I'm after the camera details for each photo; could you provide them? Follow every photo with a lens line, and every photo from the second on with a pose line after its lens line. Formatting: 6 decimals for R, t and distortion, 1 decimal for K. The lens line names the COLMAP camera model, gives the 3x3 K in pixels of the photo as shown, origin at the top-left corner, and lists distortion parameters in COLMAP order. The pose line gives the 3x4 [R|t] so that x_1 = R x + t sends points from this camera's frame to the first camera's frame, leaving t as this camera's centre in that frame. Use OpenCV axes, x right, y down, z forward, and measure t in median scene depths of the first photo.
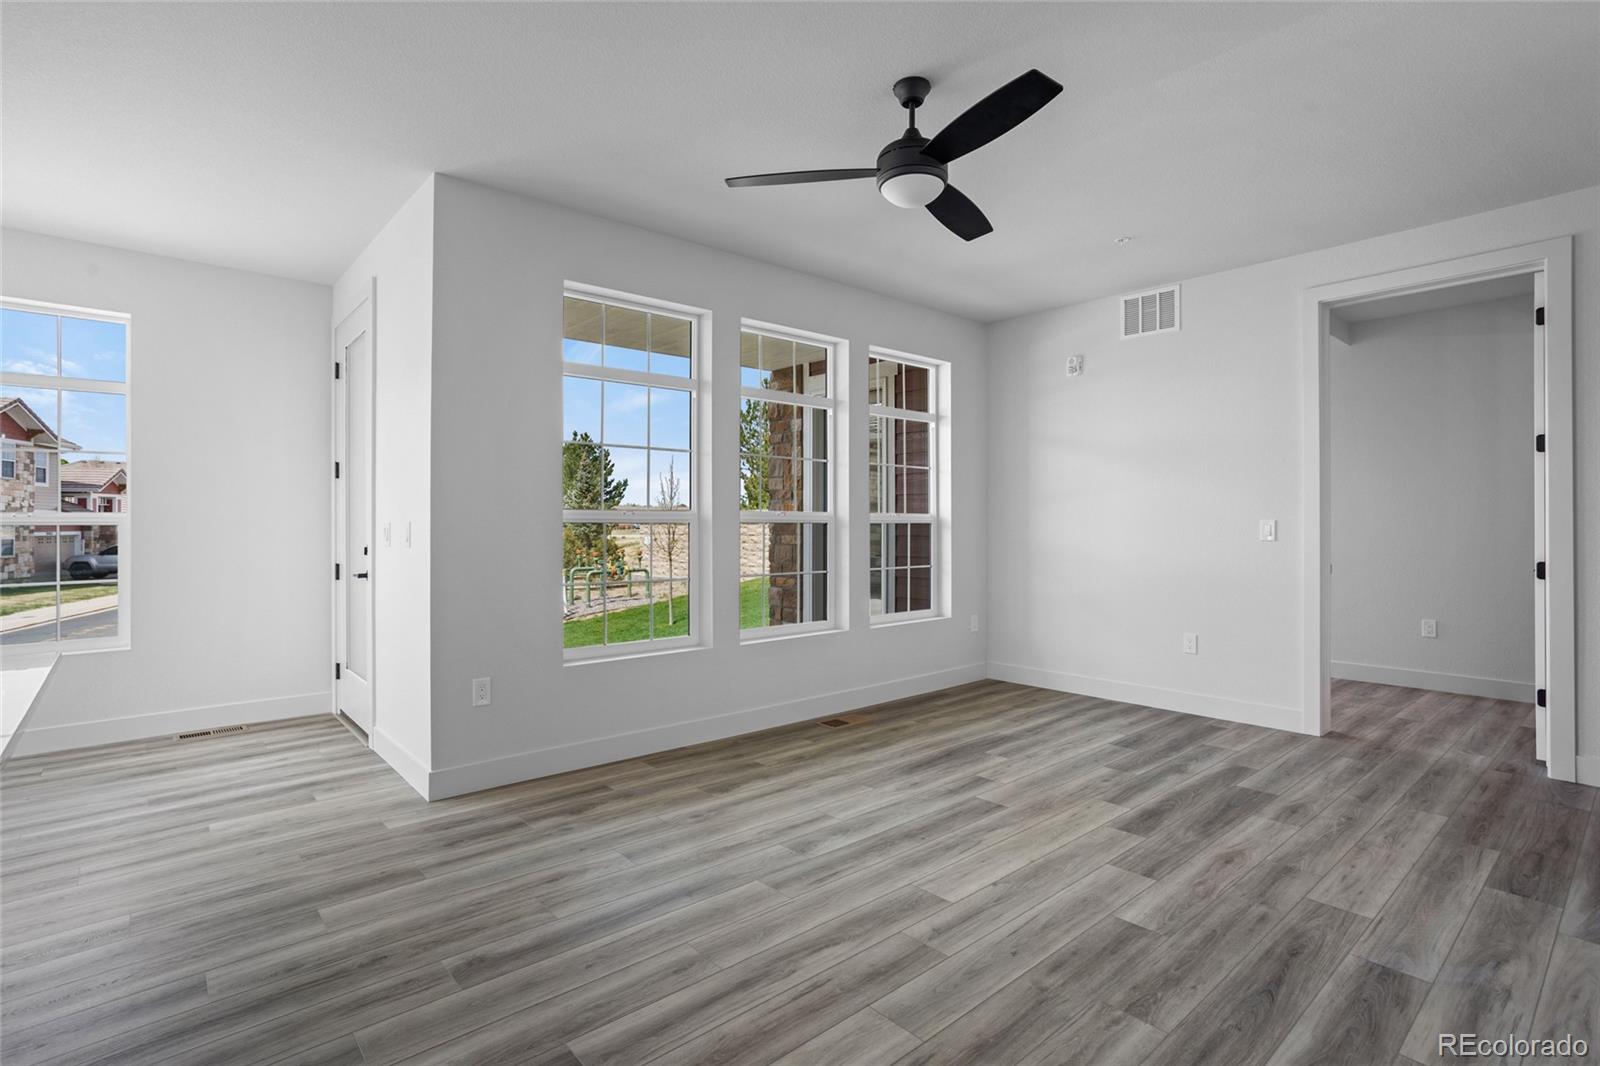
lens RADIAL K [[774.0, 0, 797.3], [0, 774.0, 527.8], [0, 0, 1]] dist [-0.049564, 0.032633]
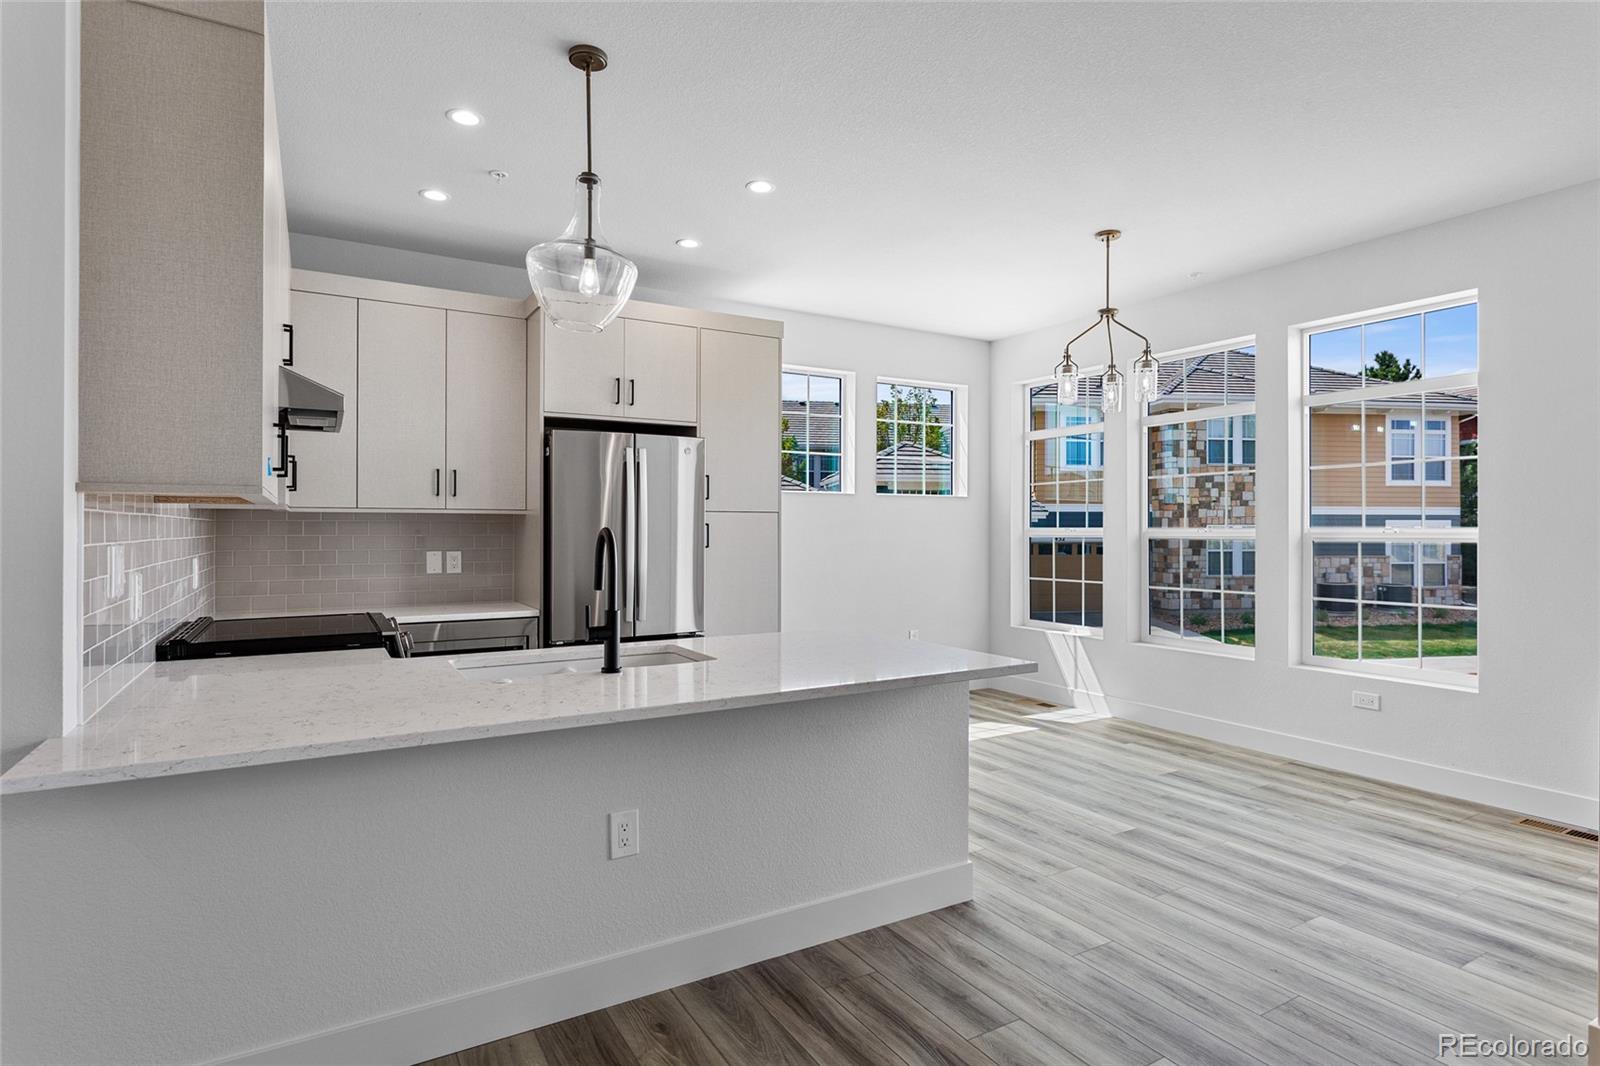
lens RADIAL K [[832.5, 0, 800.1], [0, 832.5, 525.0], [0, 0, 1]] dist [-0.001129, 0.001083]
pose [[-0.181820, -0.003673, -0.983325, 0.185515], [-0.006205, 0.999977, -0.002587, -0.019792], [0.983312, 0.005631, -0.181839, 0.564985]]
